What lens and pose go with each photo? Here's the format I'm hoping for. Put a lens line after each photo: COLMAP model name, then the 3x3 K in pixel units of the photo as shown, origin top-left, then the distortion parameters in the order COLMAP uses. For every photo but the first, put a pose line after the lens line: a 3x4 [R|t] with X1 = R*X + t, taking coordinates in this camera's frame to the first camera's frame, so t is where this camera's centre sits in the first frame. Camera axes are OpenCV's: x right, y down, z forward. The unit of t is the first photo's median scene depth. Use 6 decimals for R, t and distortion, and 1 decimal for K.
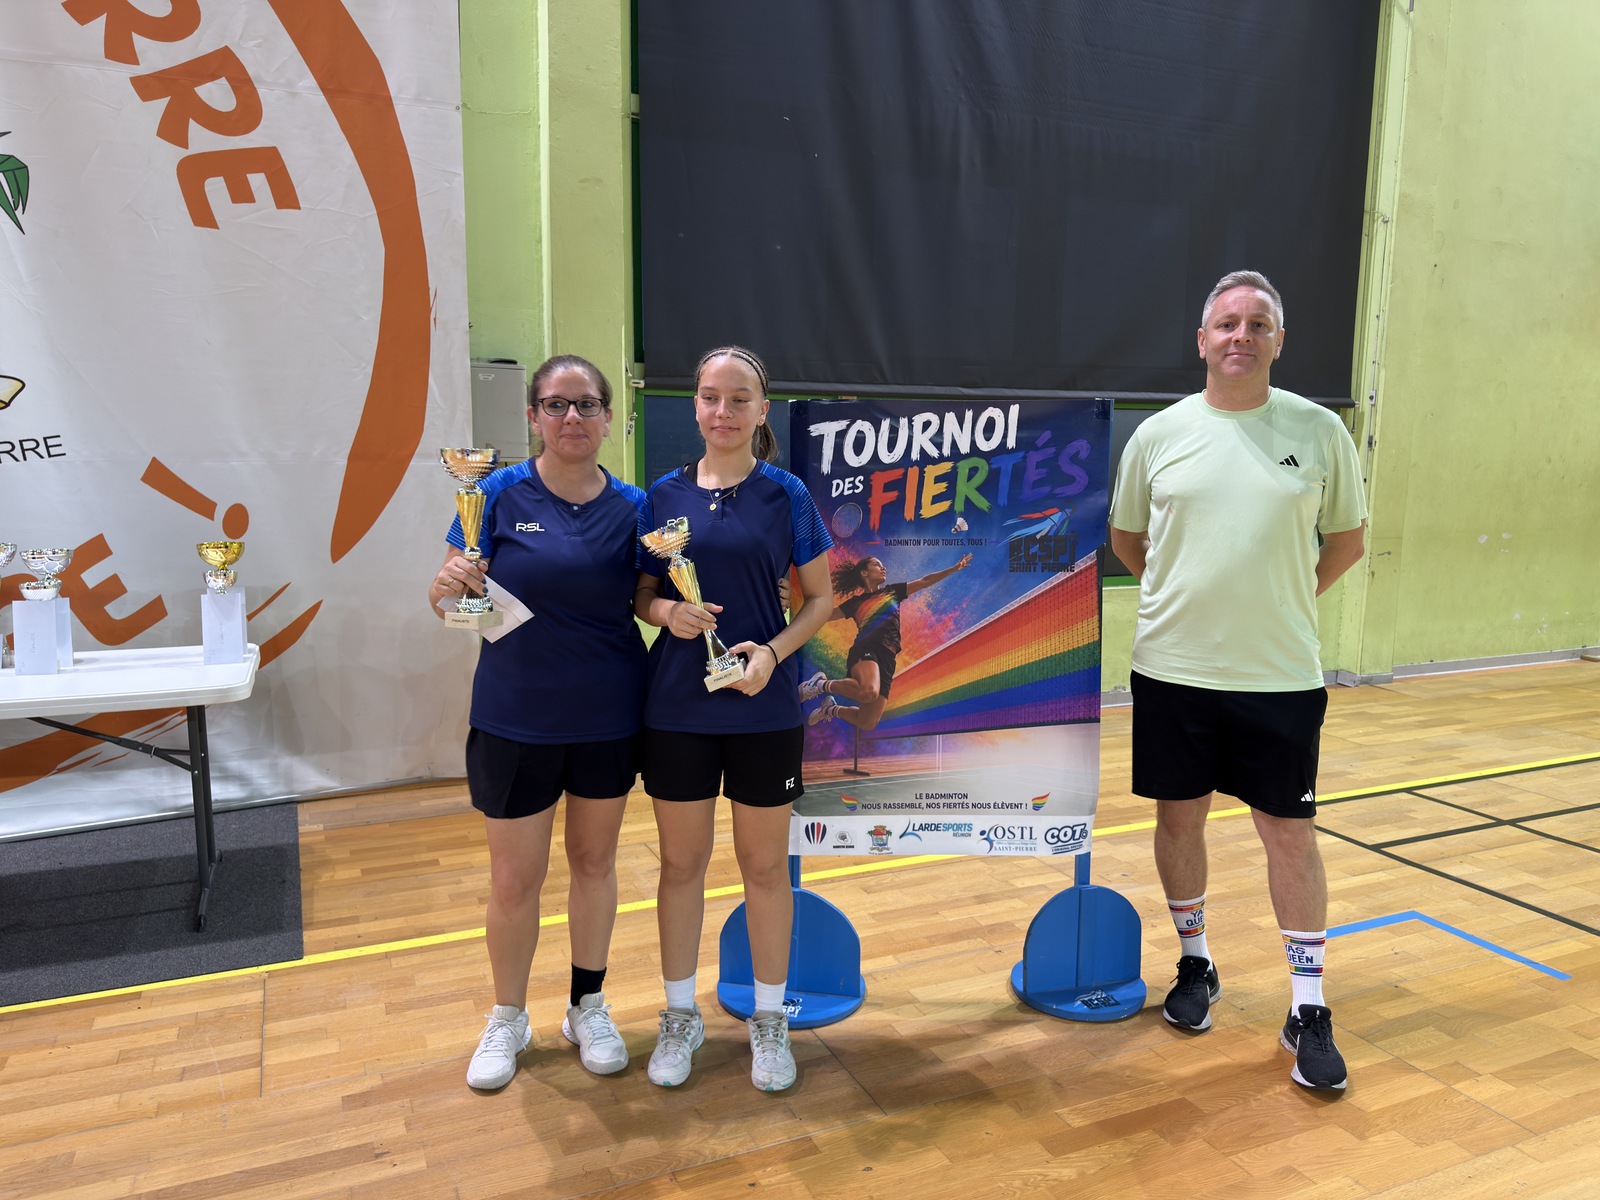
lens RADIAL K [[1122.5, 0, 807.7], [0, 1122.5, 598.2], [0, 0, 1]] dist [0.022299, -0.019336]
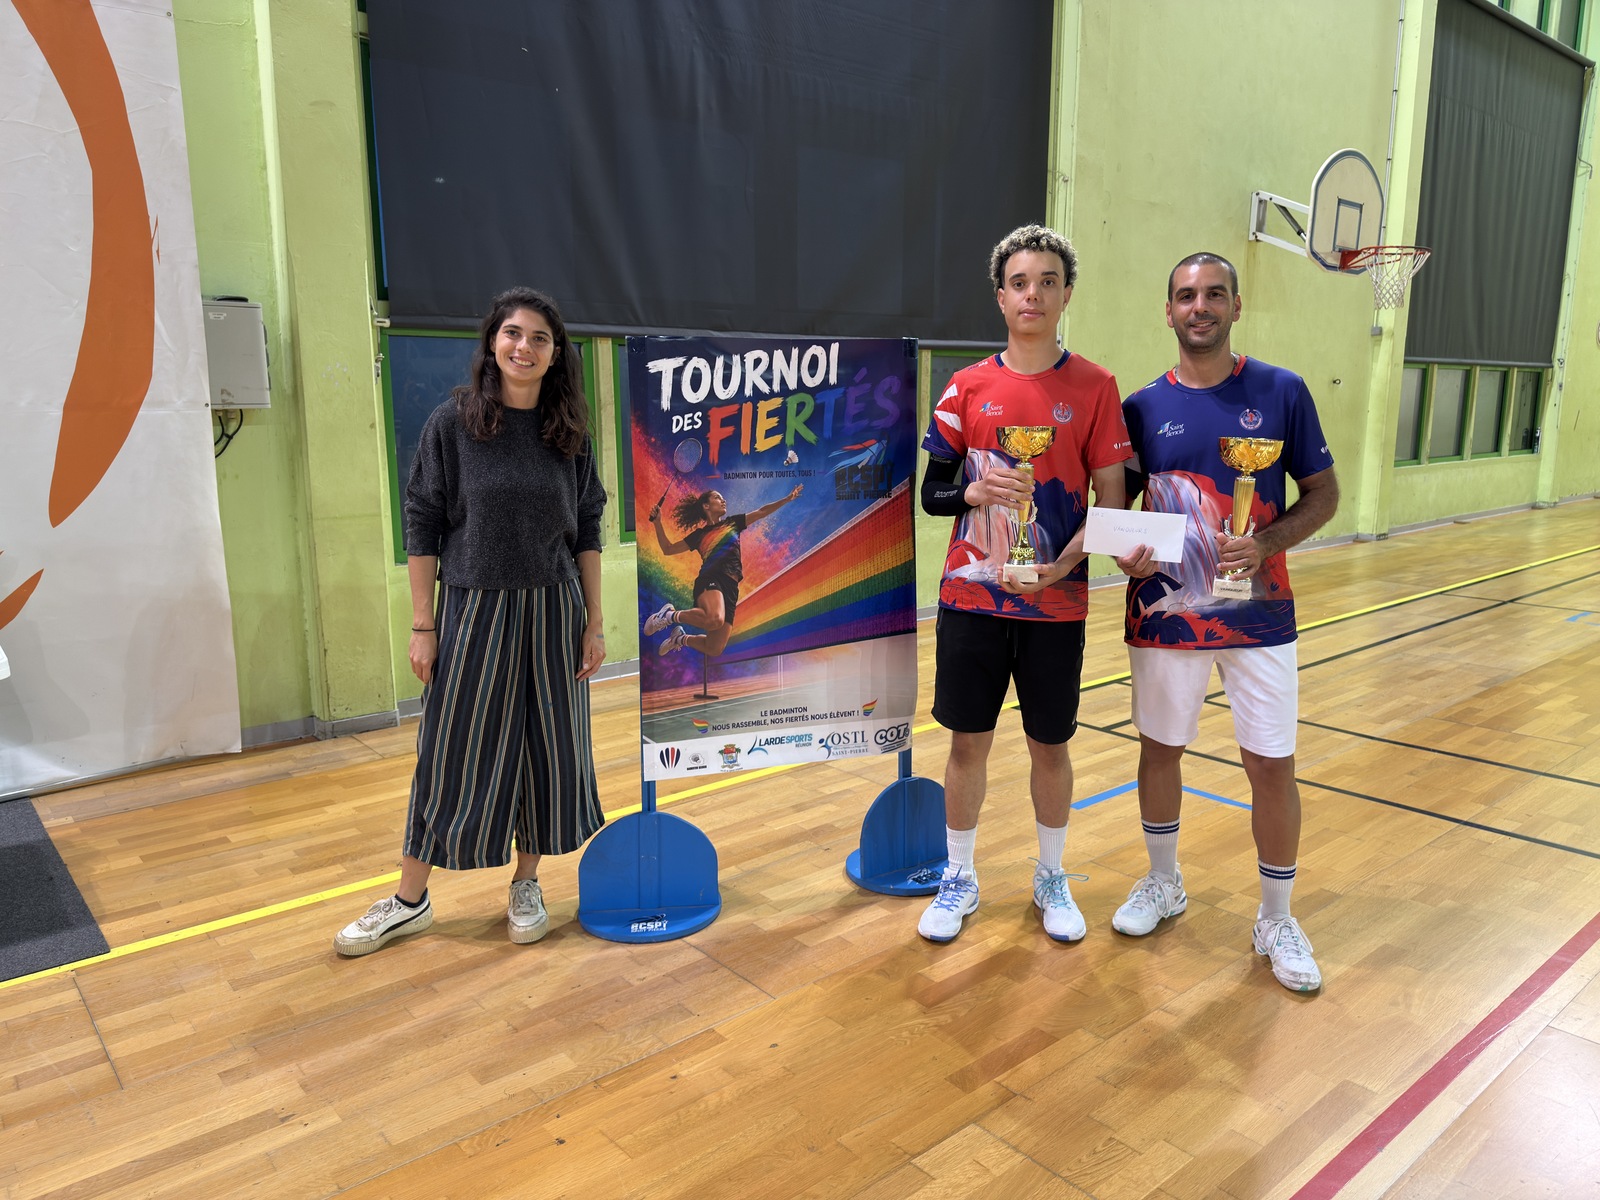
lens RADIAL K [[1121.1, 0, 804.2], [0, 1121.1, 602.9], [0, 0, 1]] dist [0.025732, -0.022957]
pose [[0.961065, -0.064448, 0.268701, -0.130963], [0.051272, 0.997126, 0.055777, 0.012827], [-0.271523, -0.039829, 0.961607, -0.029366]]
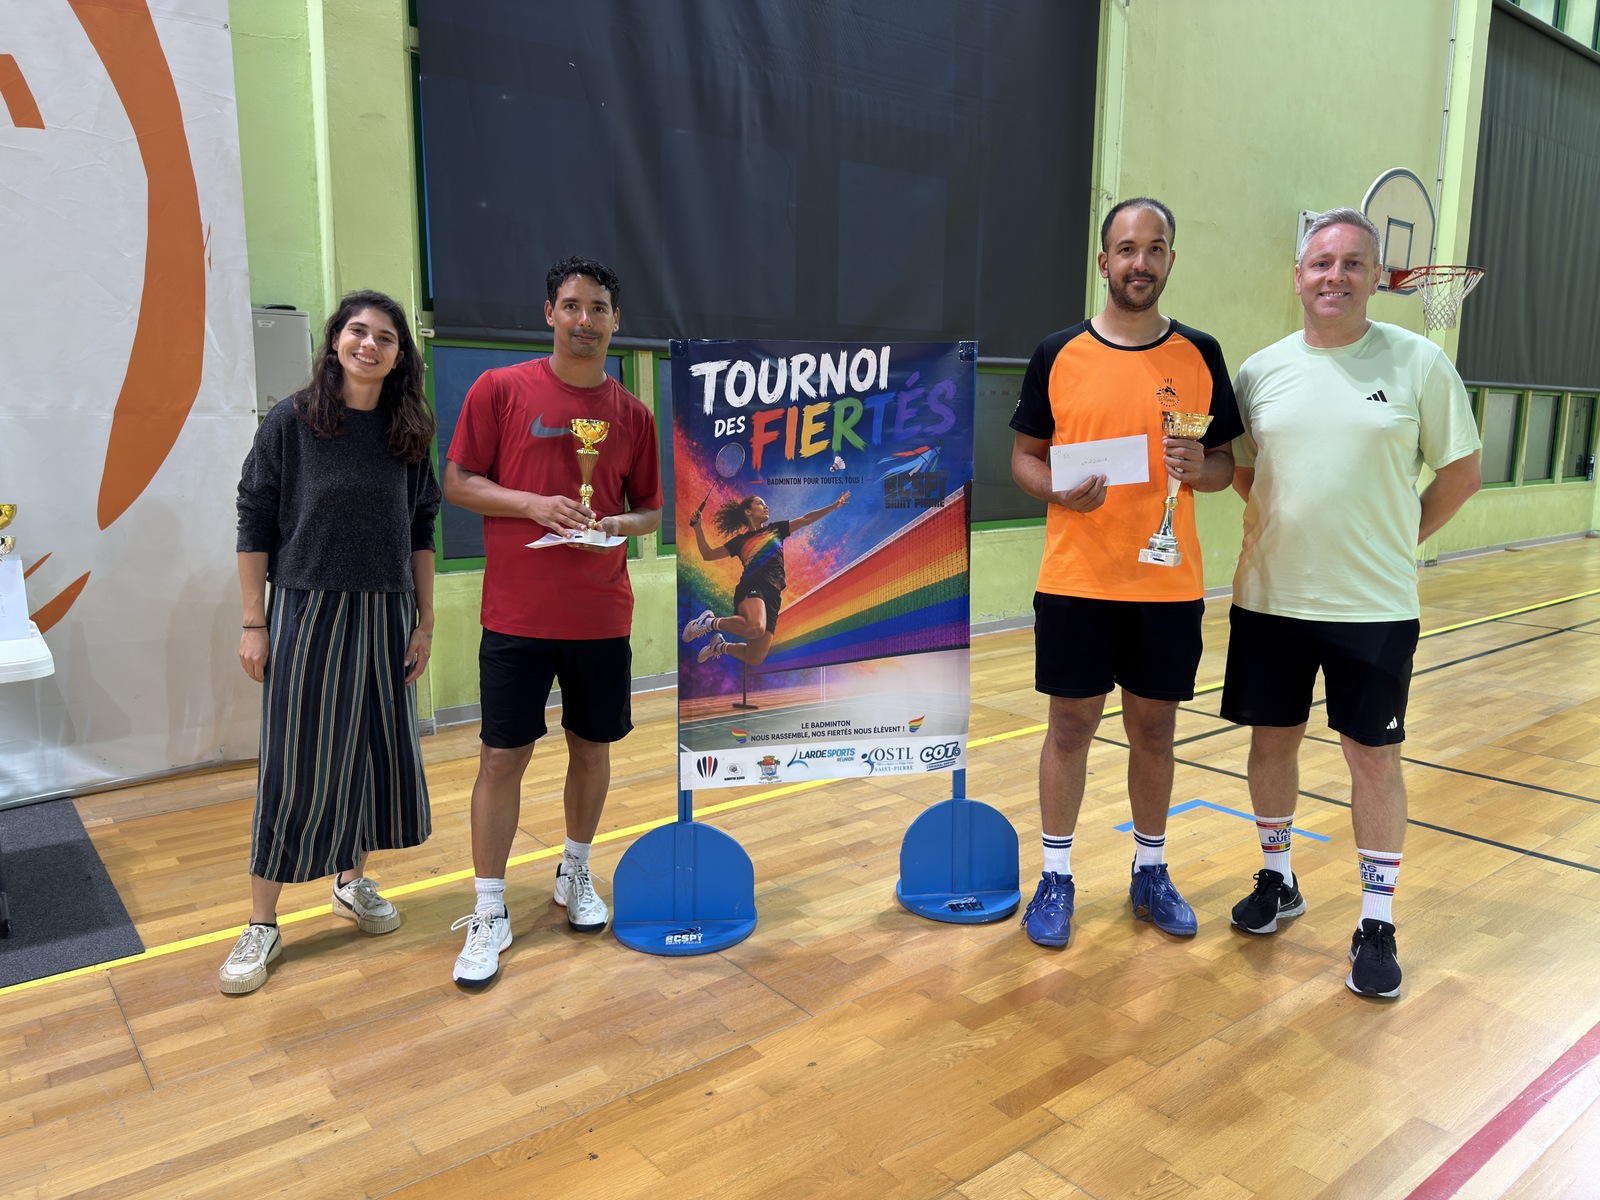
lens RADIAL K [[1119.8, 0, 795.7], [0, 1119.8, 604.0], [0, 0, 1]] dist [0.028411, -0.025458]
pose [[0.970655, -0.046076, 0.236022, -0.136178], [0.038983, 0.998640, 0.034633, 0.025562], [-0.237296, -0.024416, 0.971130, -0.010212]]
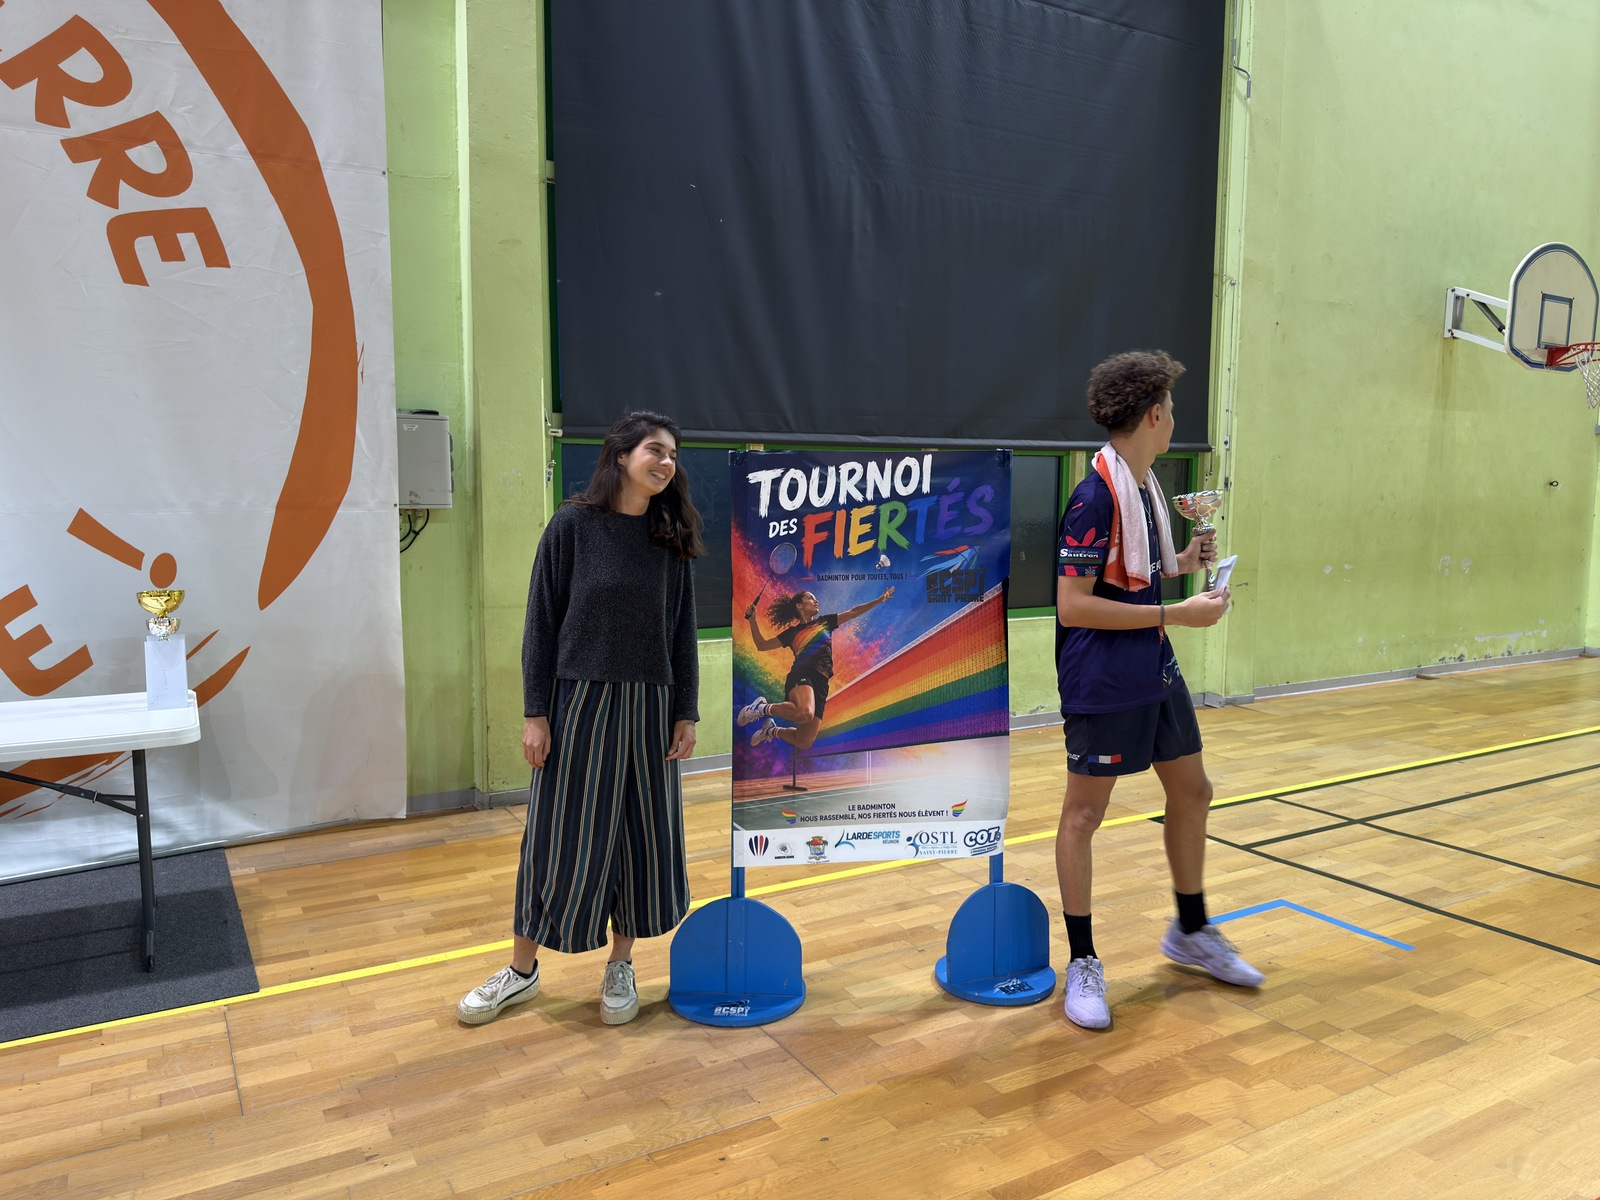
lens RADIAL K [[1121.3, 0, 801.9], [0, 1121.3, 600.0], [0, 0, 1]] dist [0.025125, -0.022751]
pose [[0.994760, -0.018664, 0.100520, -0.050420], [0.022287, 0.999137, -0.035043, 0.009076], [-0.099779, 0.037099, 0.994318, -0.087753]]
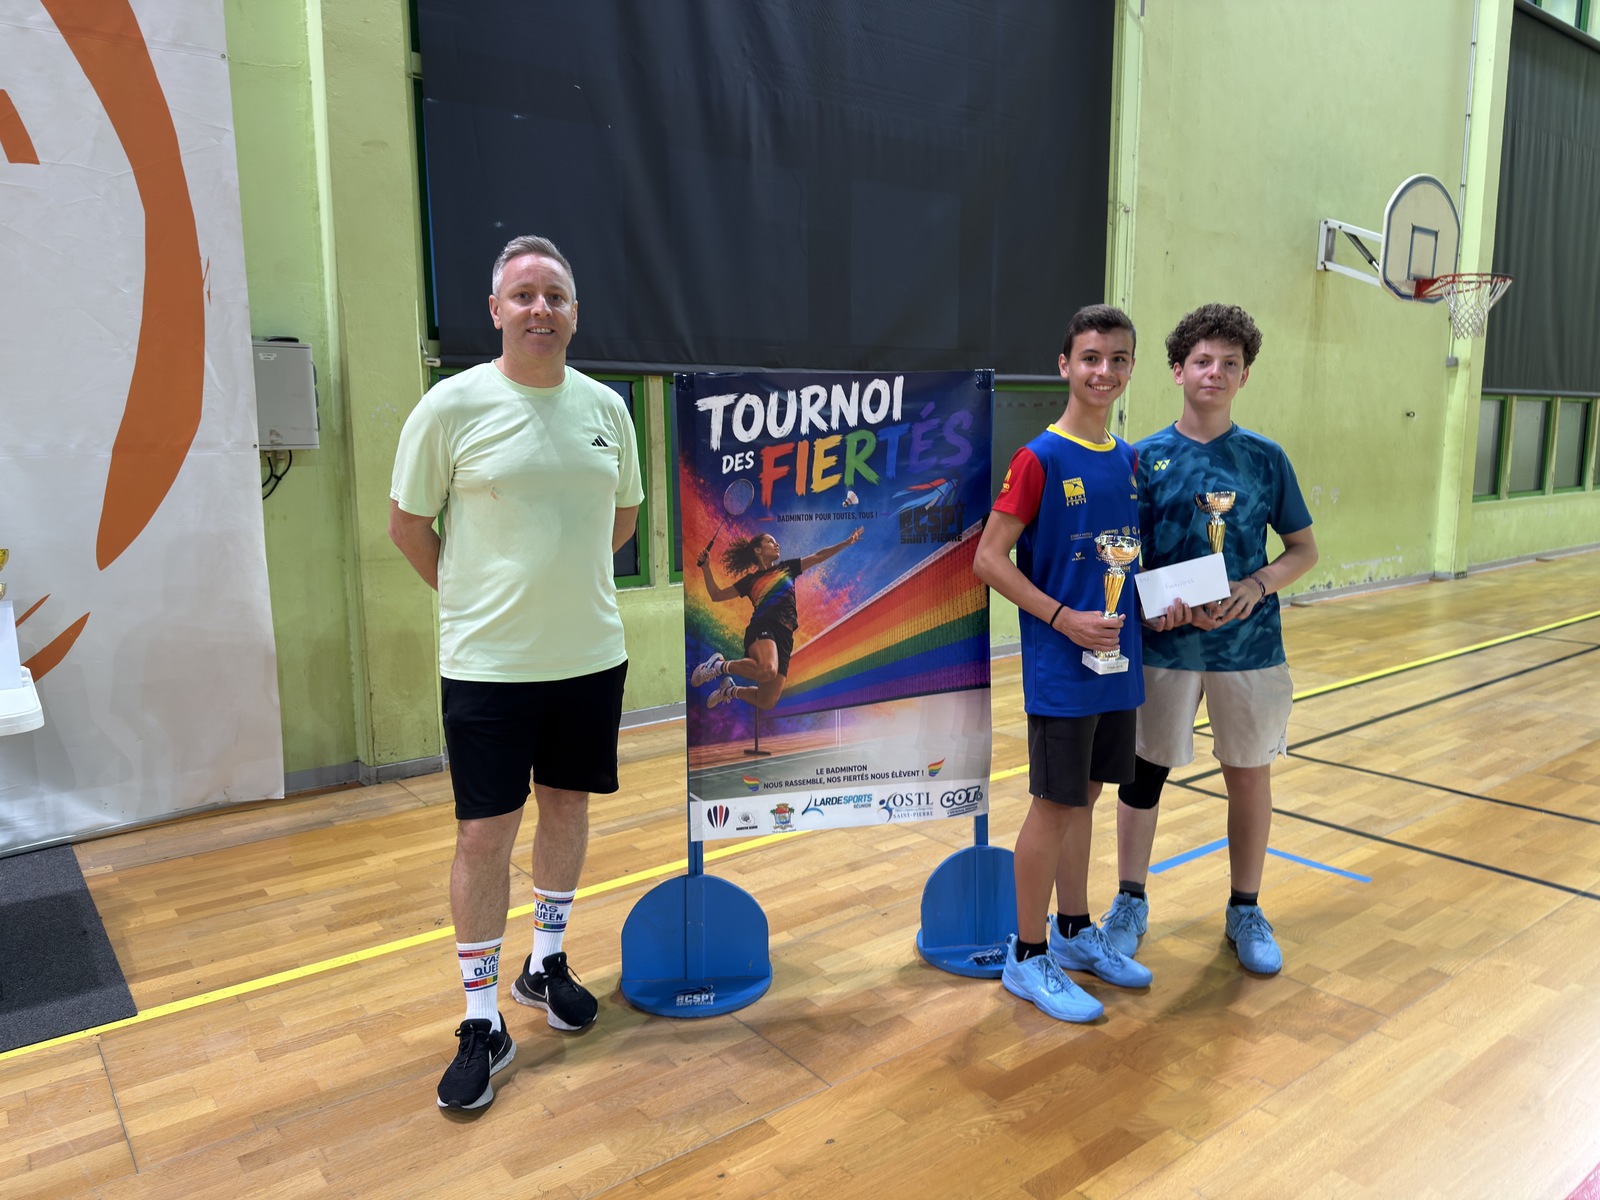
lens RADIAL K [[1121.6, 0, 796.0], [0, 1121.6, 604.6], [0, 0, 1]] dist [0.022755, -0.019683]
pose [[0.973741, -0.054634, 0.221005, -0.121760], [0.050694, 0.998439, 0.023463, 0.003864], [-0.221941, -0.011644, 0.974990, 0.026164]]
